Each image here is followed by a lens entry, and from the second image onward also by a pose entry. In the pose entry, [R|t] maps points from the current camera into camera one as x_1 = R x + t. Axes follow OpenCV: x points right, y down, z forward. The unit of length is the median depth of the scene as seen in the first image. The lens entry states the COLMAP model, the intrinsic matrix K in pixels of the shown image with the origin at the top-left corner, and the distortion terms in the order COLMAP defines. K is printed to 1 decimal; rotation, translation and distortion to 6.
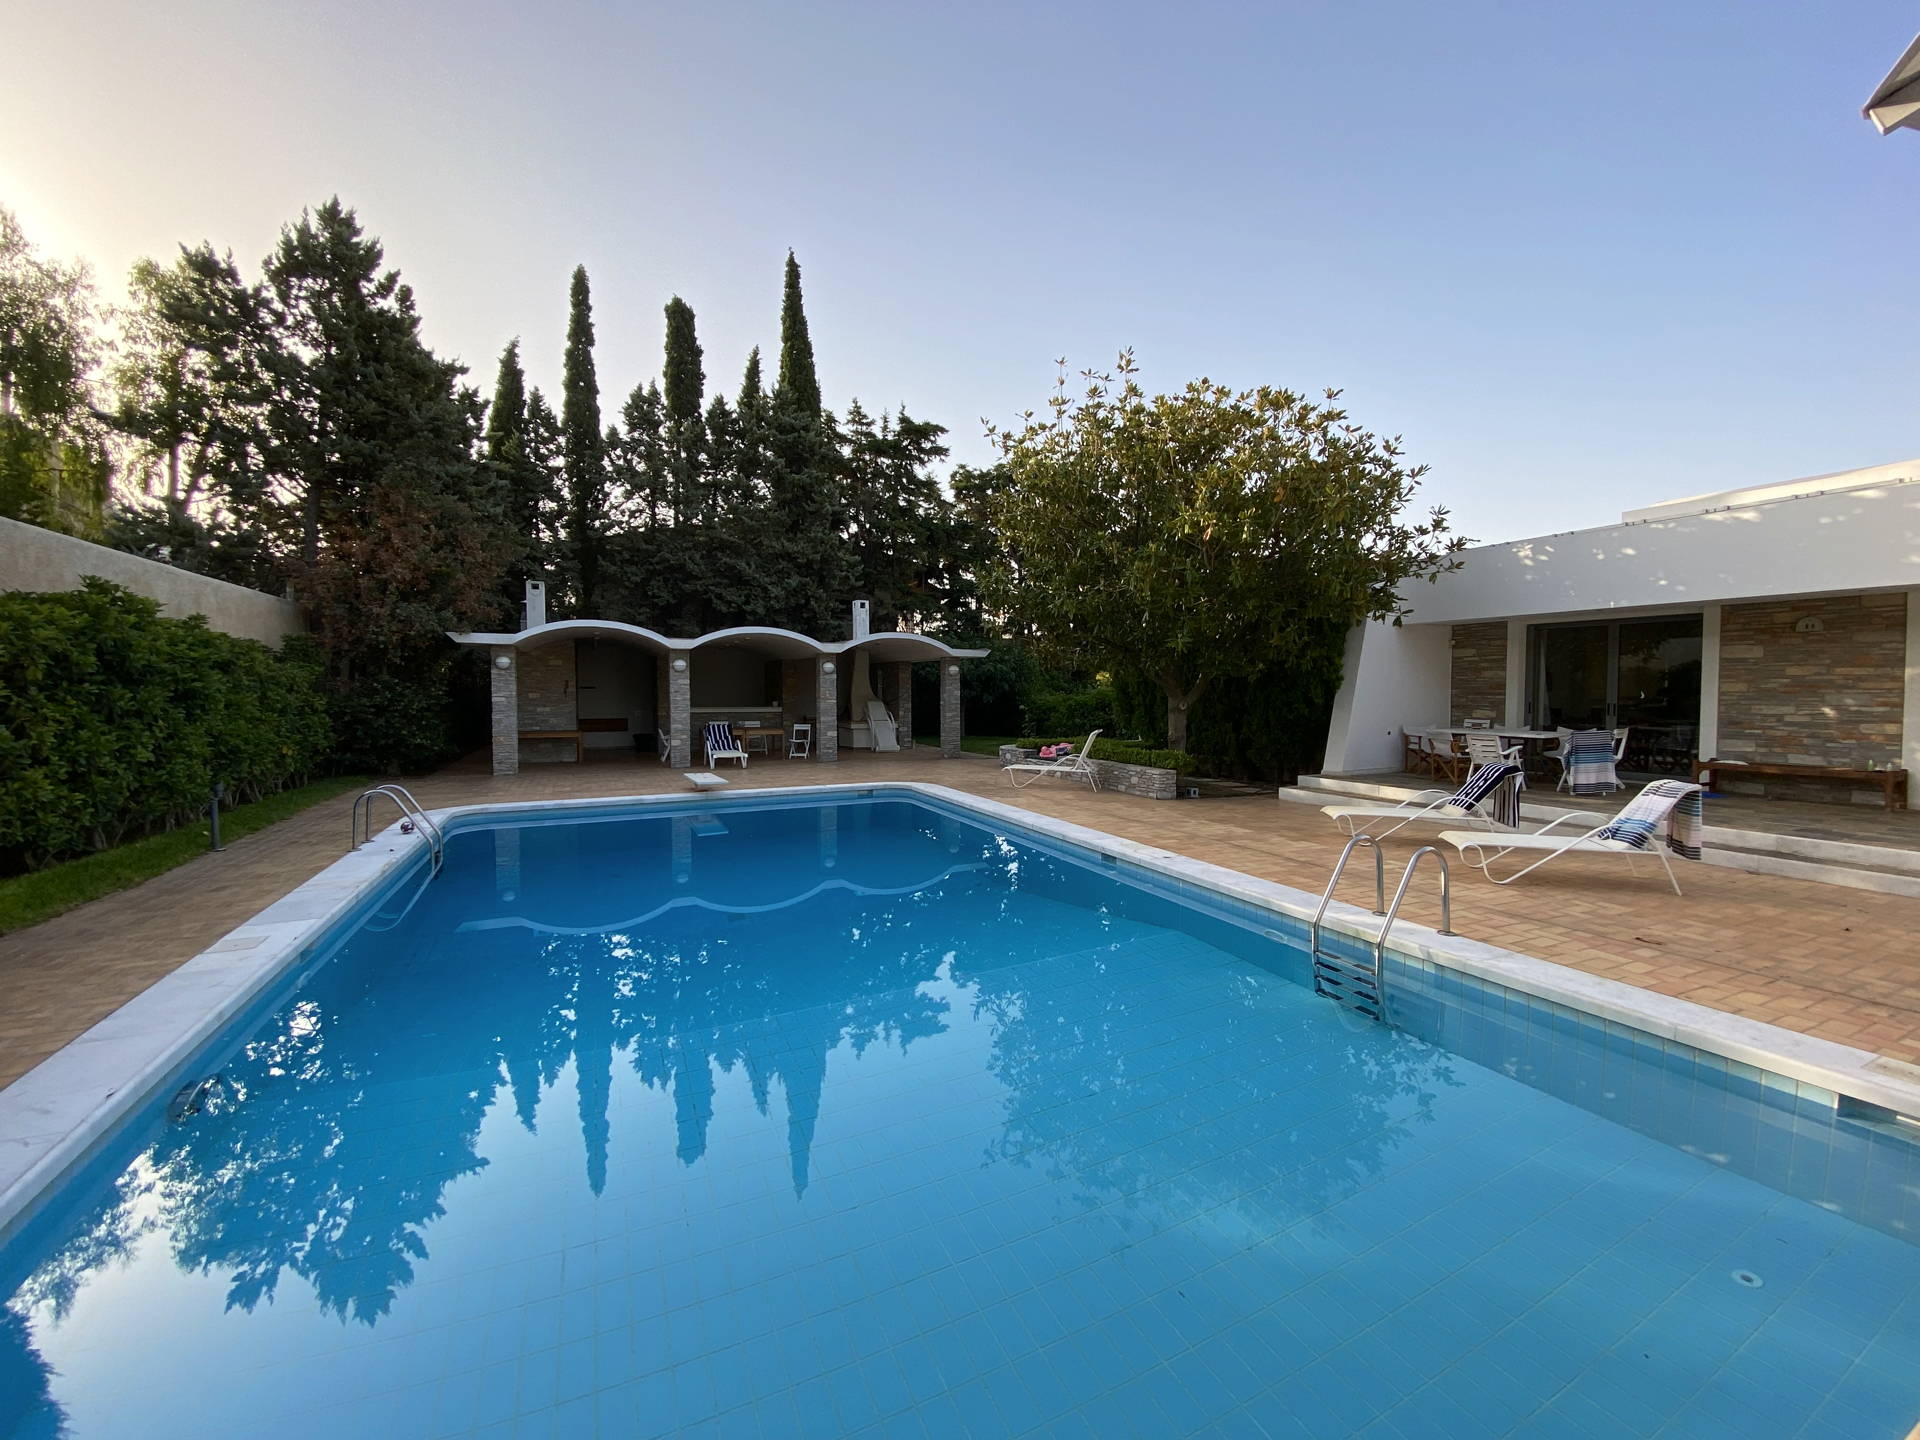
lens RADIAL K [[772.0, 0, 959.9], [0, 772.0, 717.5], [0, 0, 1]] dist [-0.000284, -0.000039]
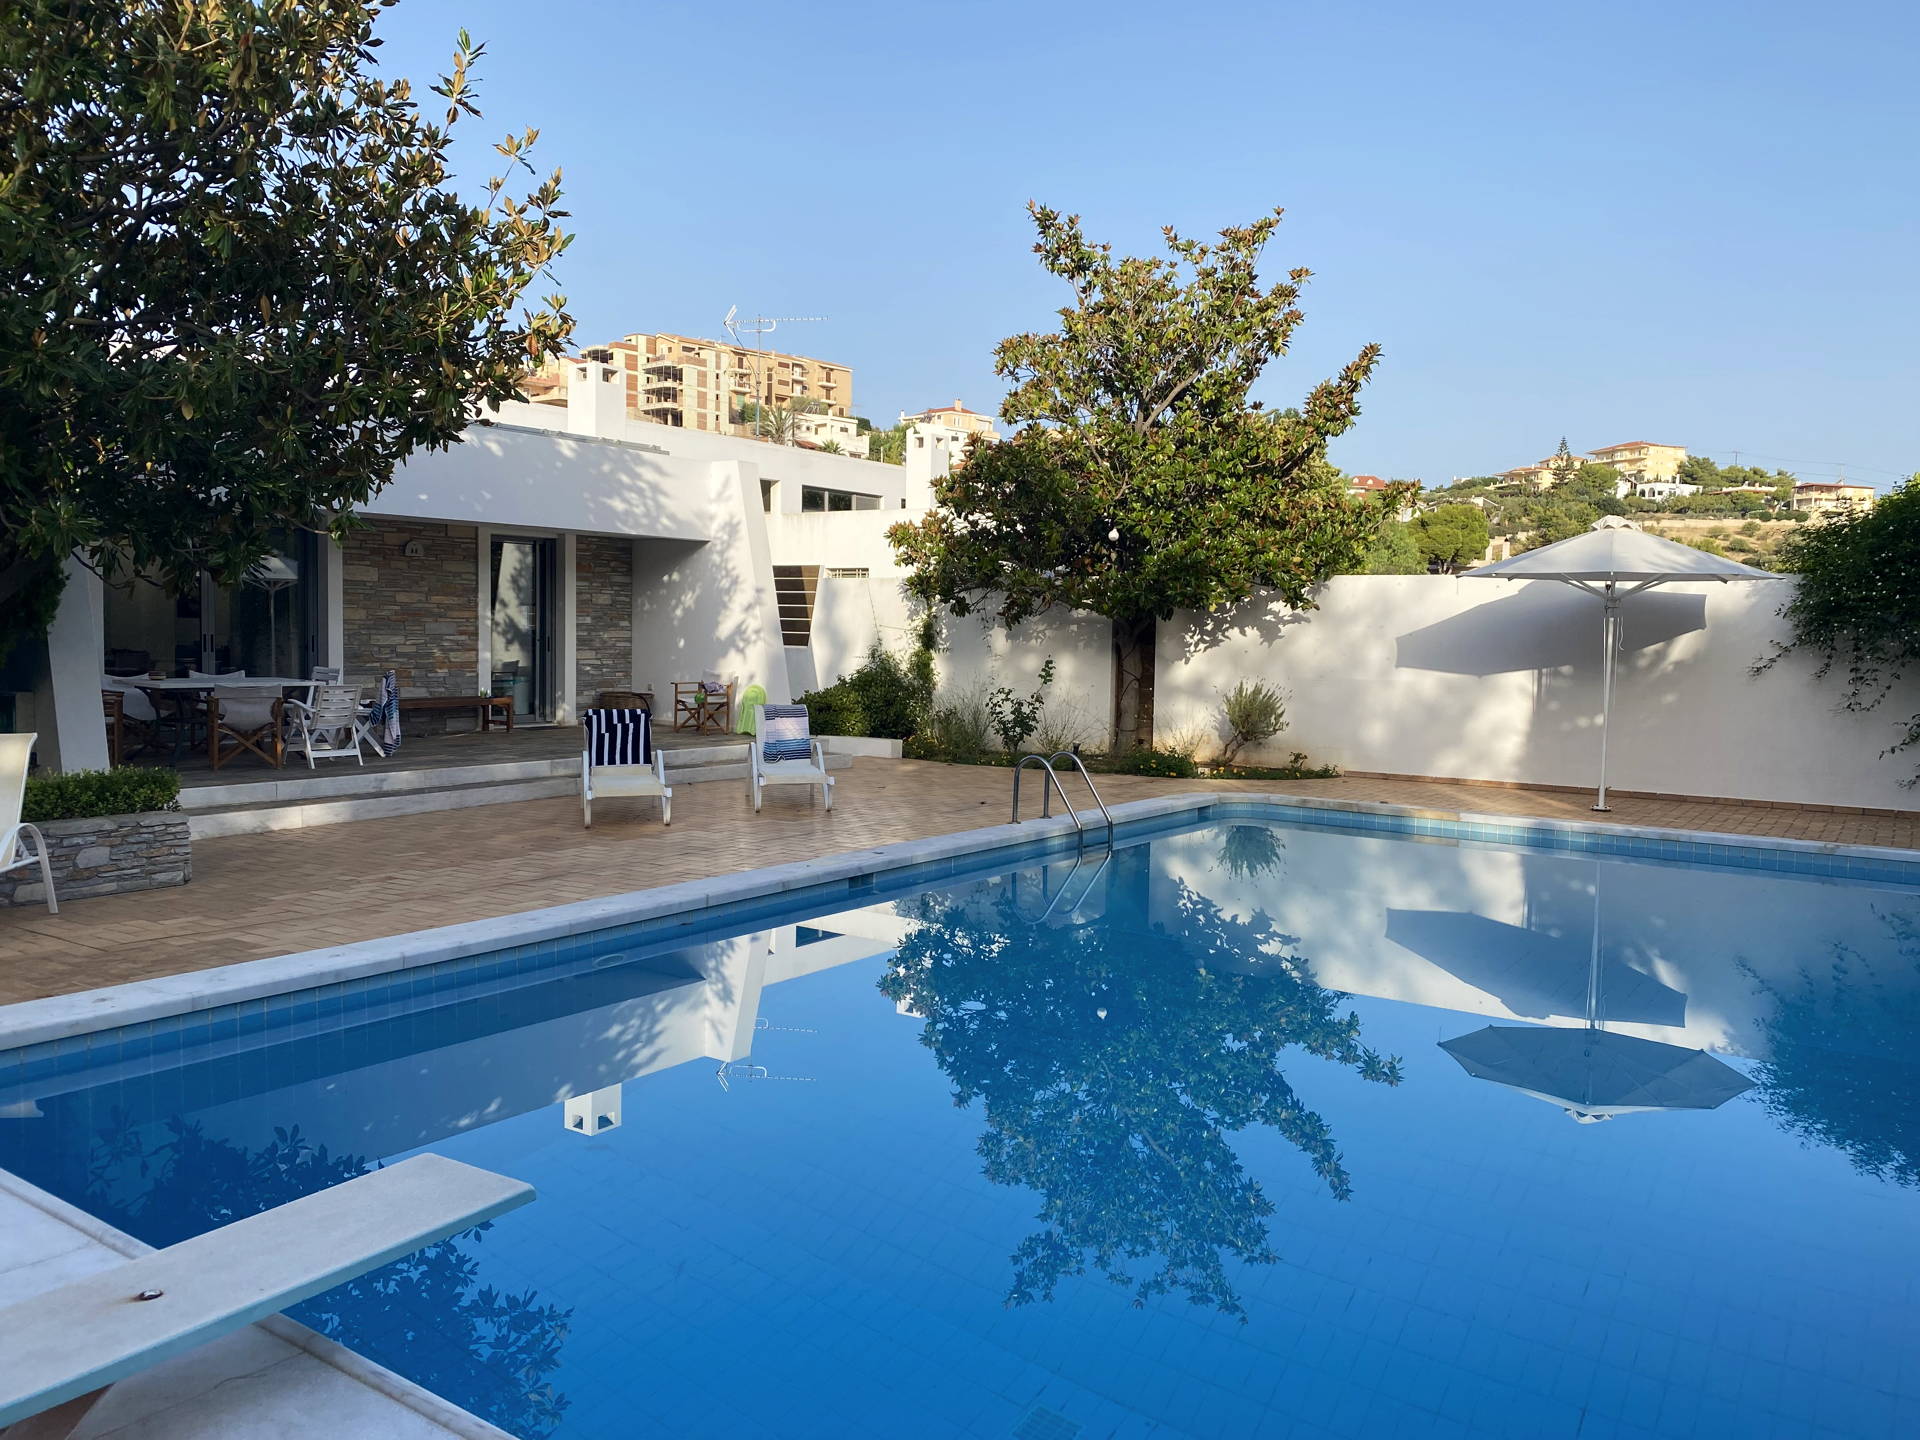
lens RADIAL K [[1456.0, 0, 959.9], [0, 1456.0, 719.1], [0, 0, 1]] dist [-0.000516, -0.000080]
pose [[-0.484591, -0.064388, 0.872368, -0.777082], [0.017590, 0.996368, 0.083312, -0.048994], [-0.874564, 0.055717, -0.481699, 1.270100]]
